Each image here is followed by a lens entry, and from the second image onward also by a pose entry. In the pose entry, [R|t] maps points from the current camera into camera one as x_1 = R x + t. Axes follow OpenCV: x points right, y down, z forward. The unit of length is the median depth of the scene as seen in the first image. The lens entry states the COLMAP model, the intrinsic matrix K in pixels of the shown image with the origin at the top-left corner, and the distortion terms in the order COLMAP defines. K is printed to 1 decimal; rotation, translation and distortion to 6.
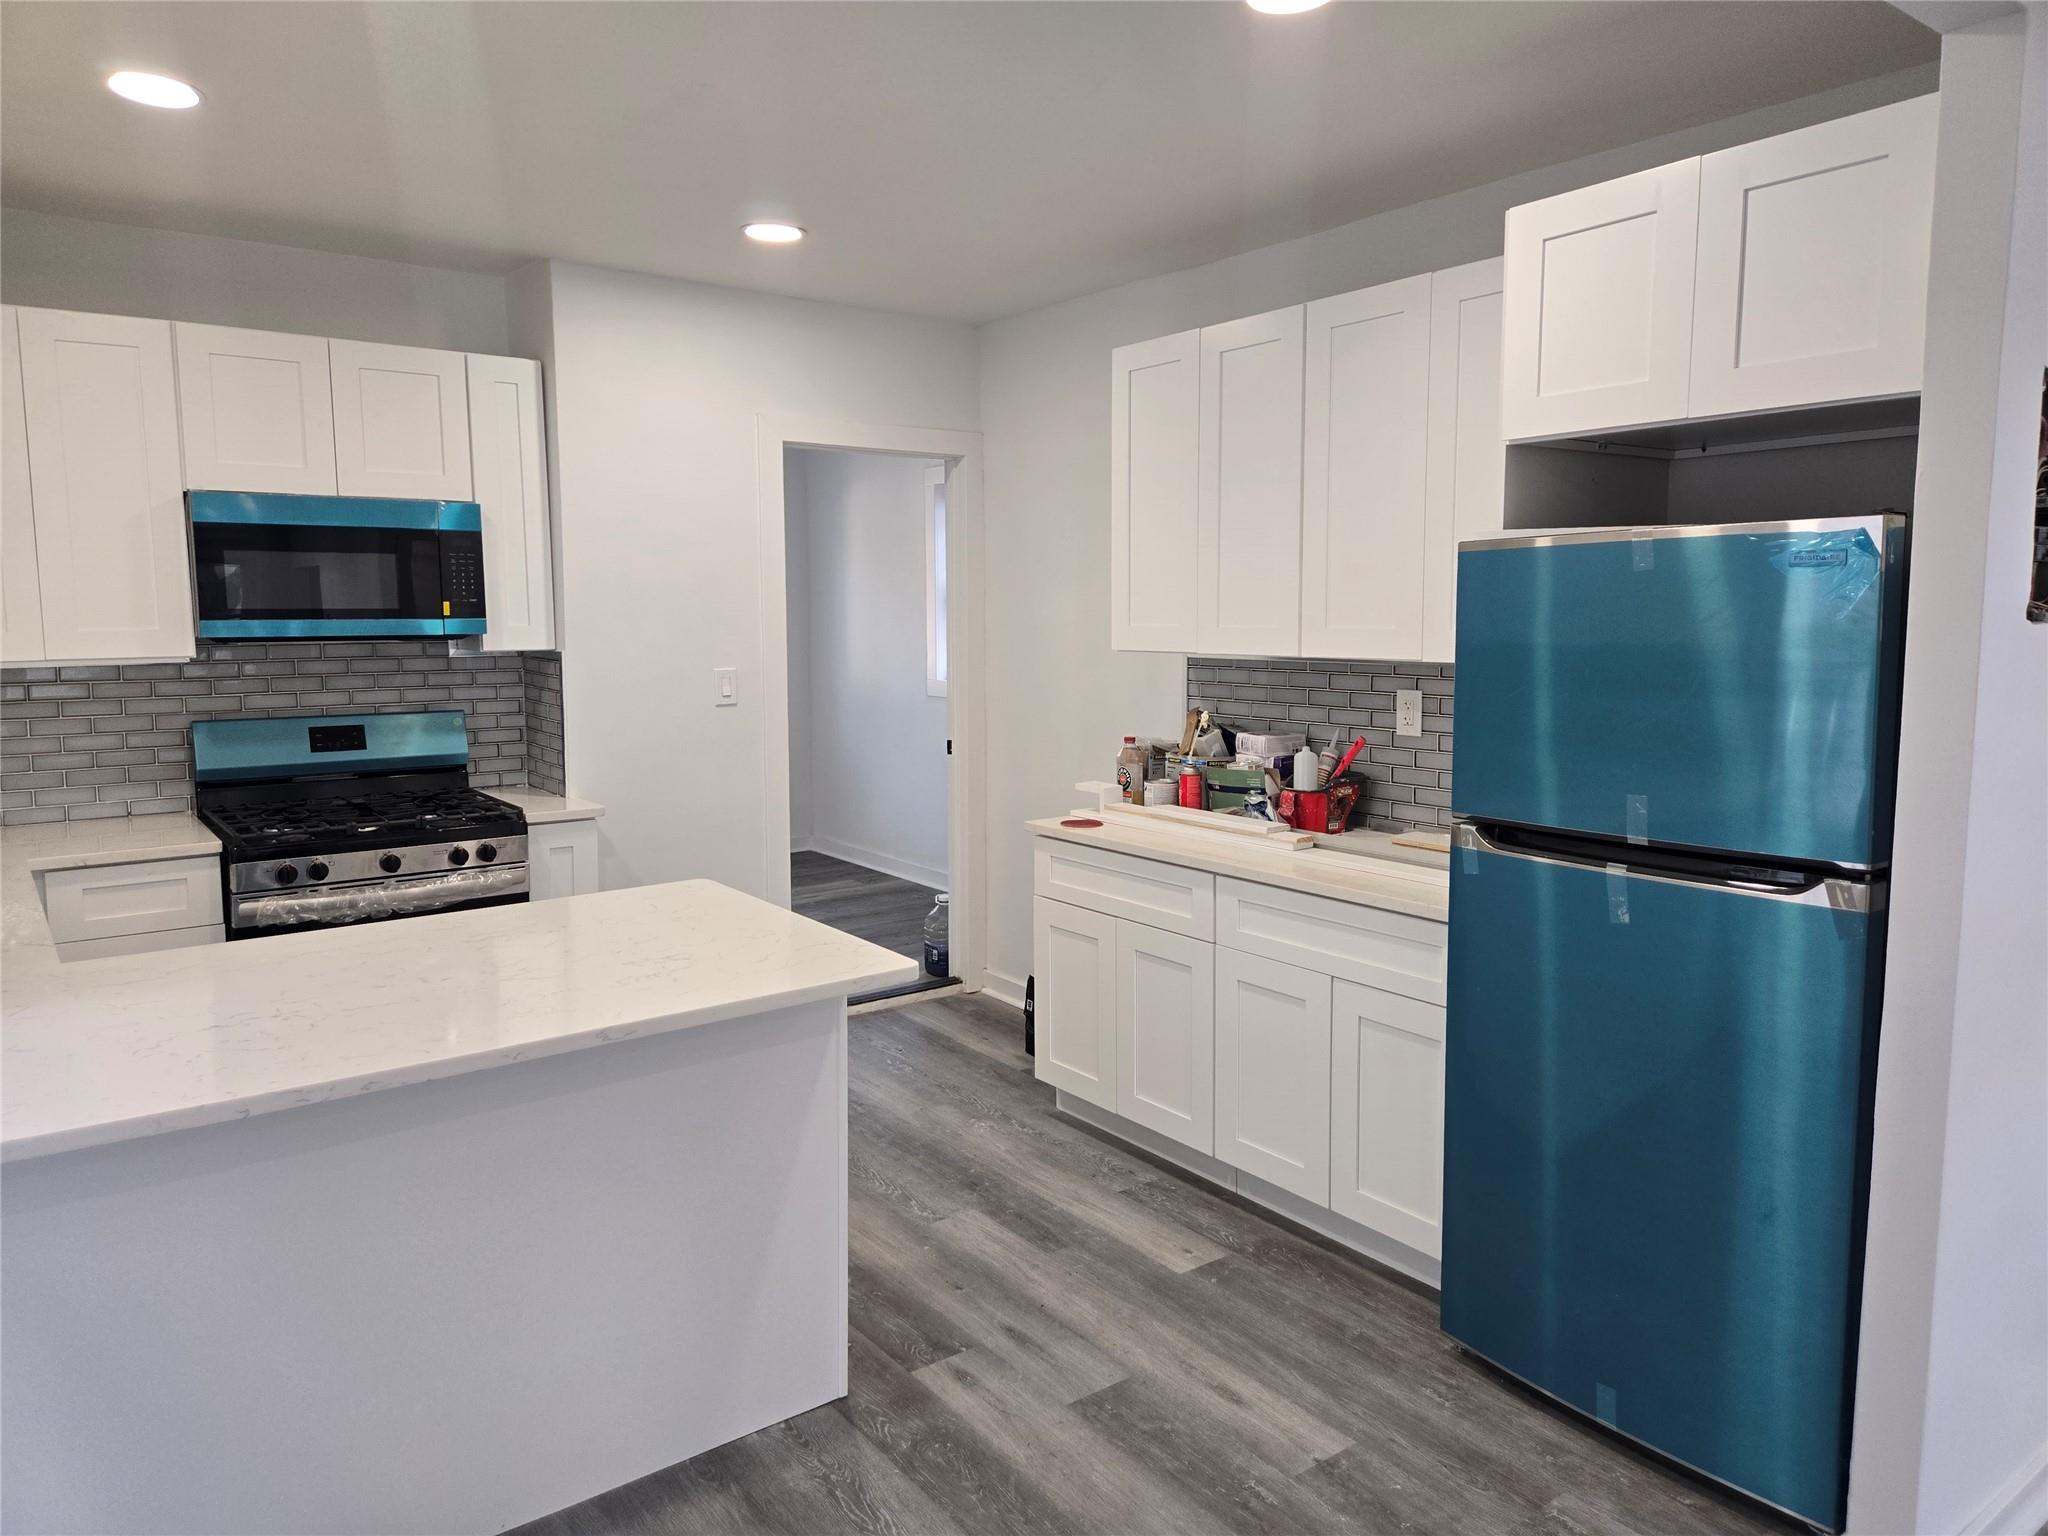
lens RADIAL K [[1360.2, 0, 1022.5], [0, 1360.2, 739.4], [0, 0, 1]] dist [0.074928, -0.065806]
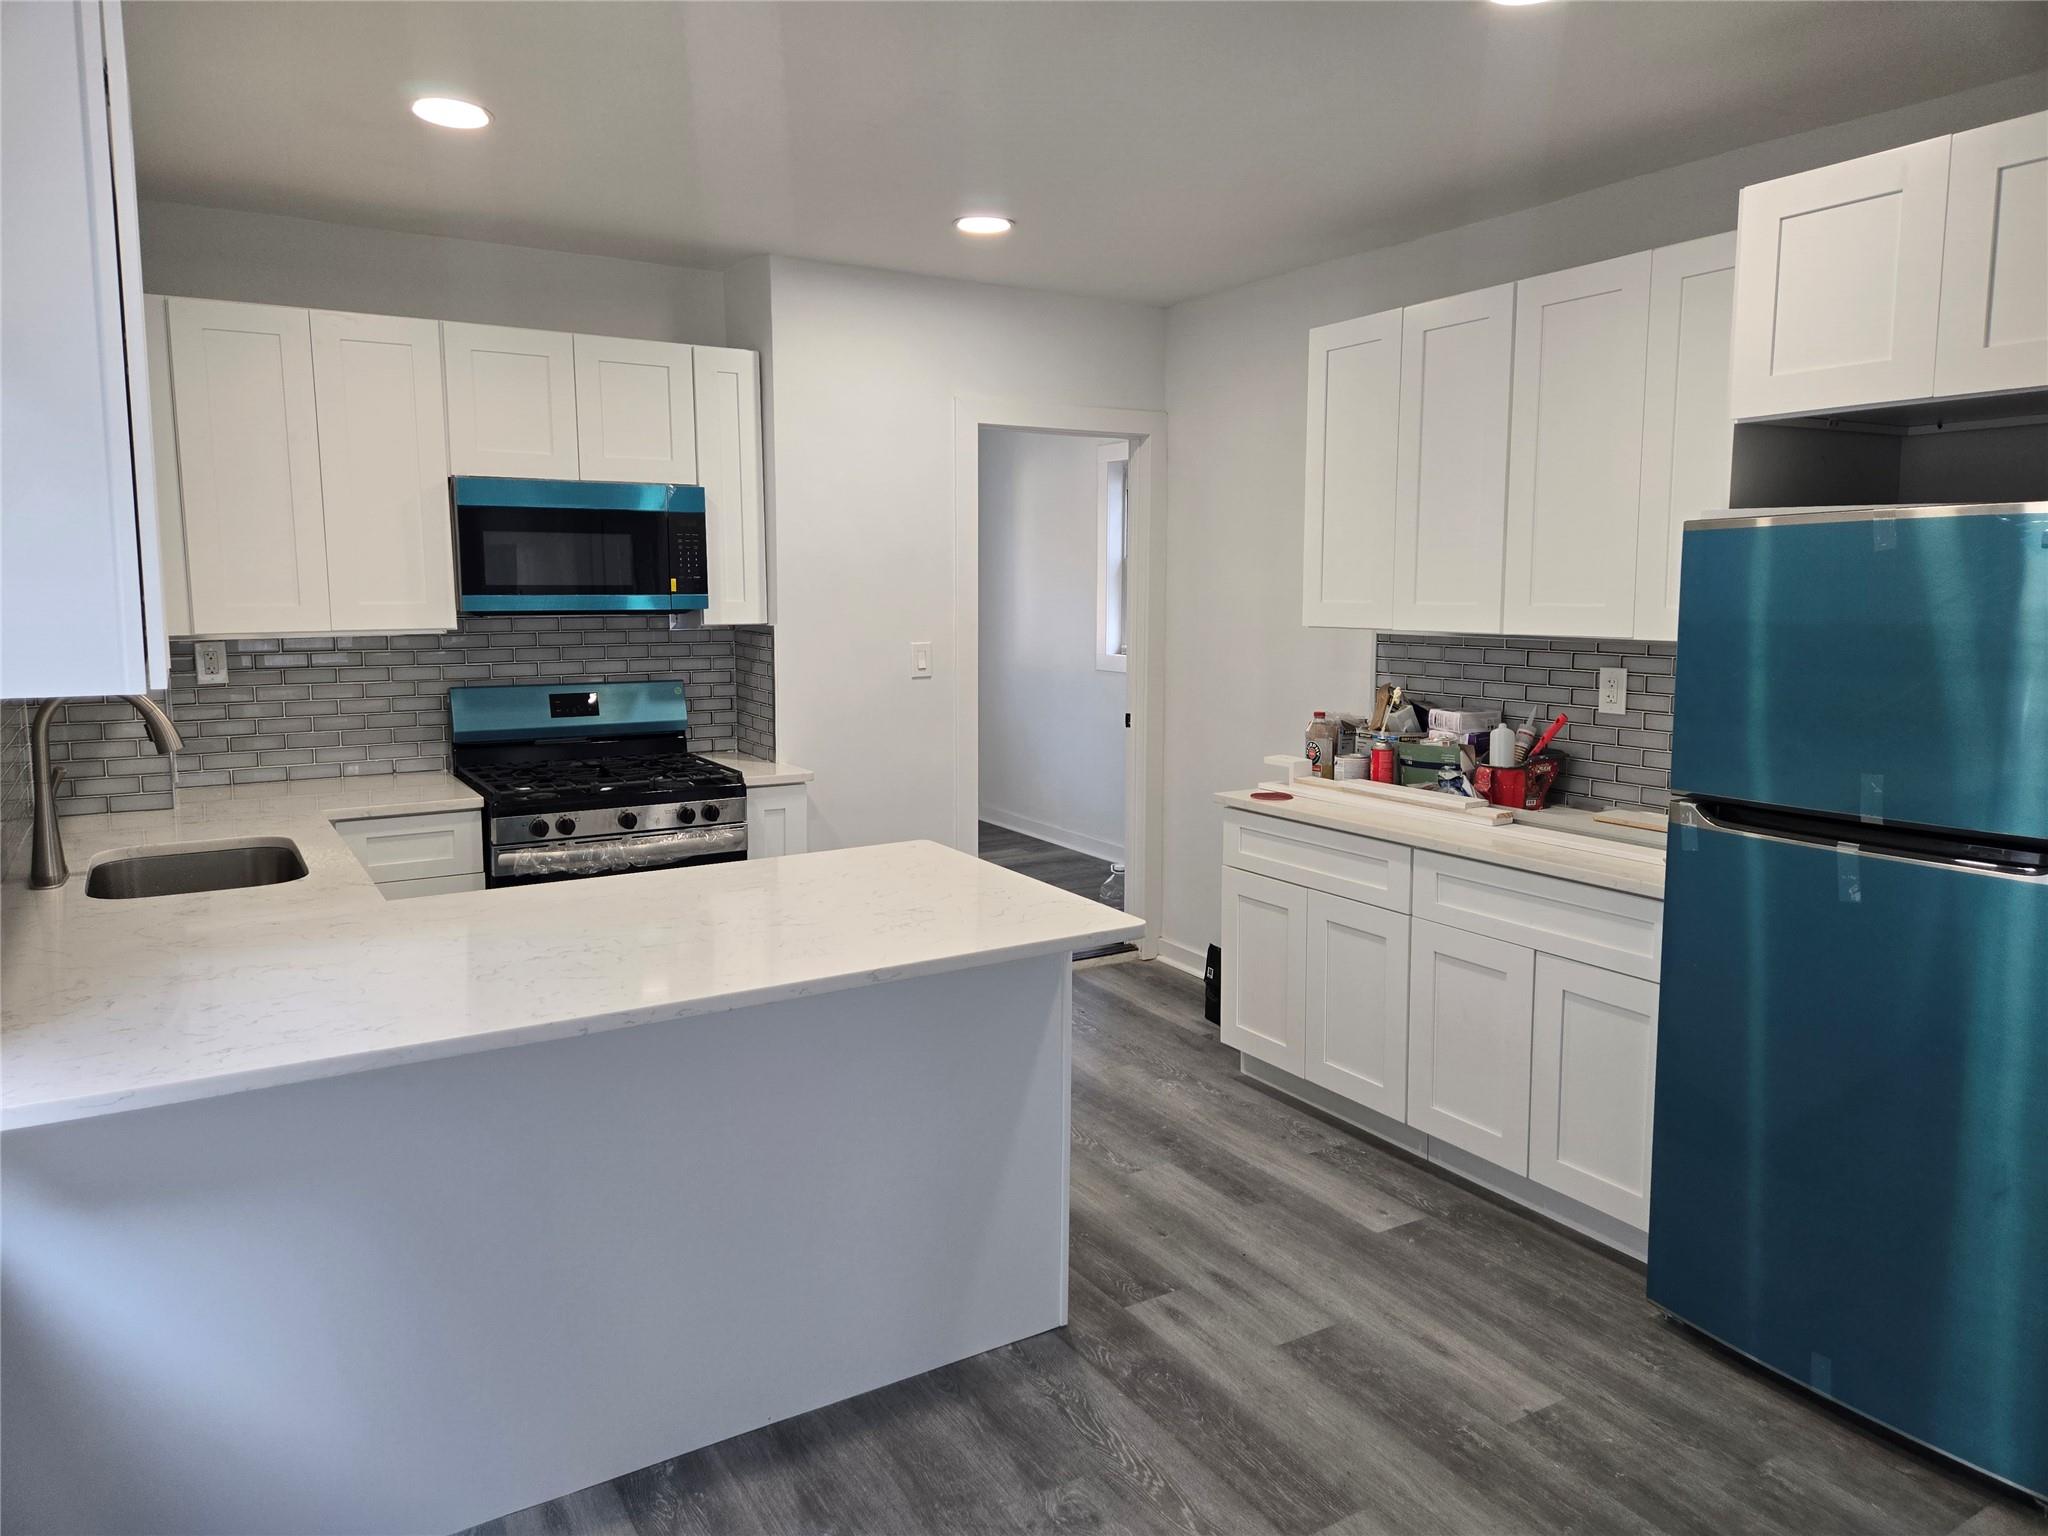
lens RADIAL K [[1362.2, 0, 1025.9], [0, 1362.2, 735.2], [0, 0, 1]] dist [0.077728, -0.067195]
pose [[0.995242, 0.013174, -0.096544, -0.046020], [-0.011674, 0.999803, 0.016082, 0.001819], [0.096737, -0.014879, 0.995199, -0.043522]]
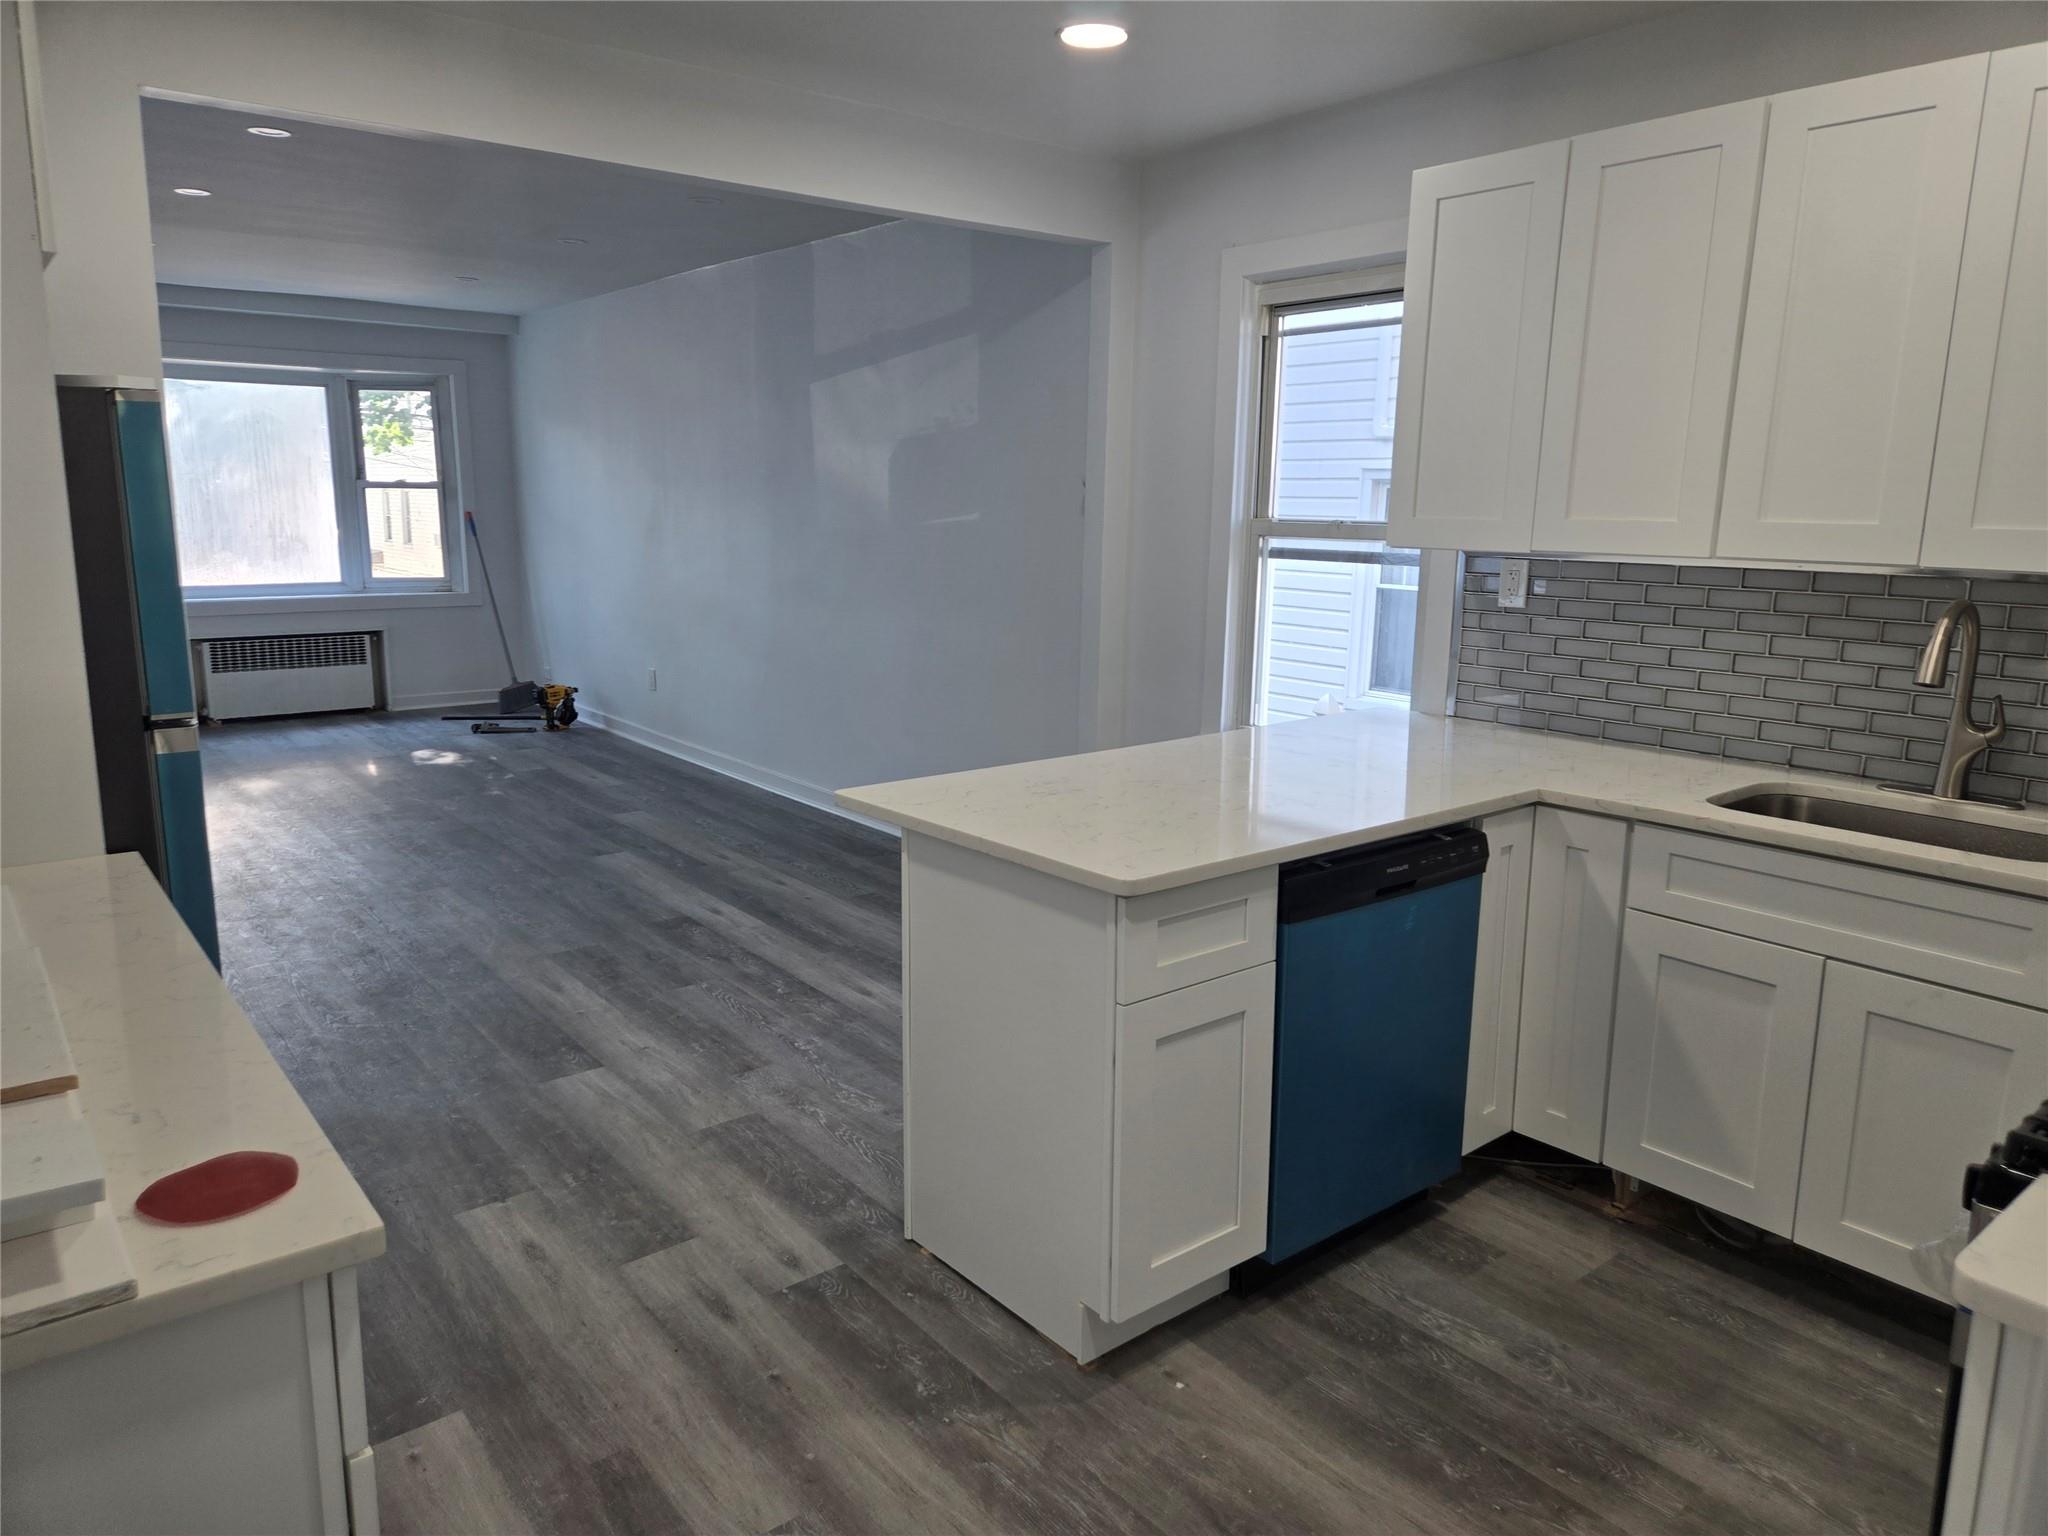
lens RADIAL K [[1362.2, 0, 1025.9], [0, 1362.2, 735.2], [0, 0, 1]] dist [0.077728, -0.067195]
pose [[-0.999684, -0.006947, -0.024143, -0.141973], [-0.013252, 0.962248, 0.271852, -0.135011], [0.021343, 0.272086, -0.962036, 1.416262]]
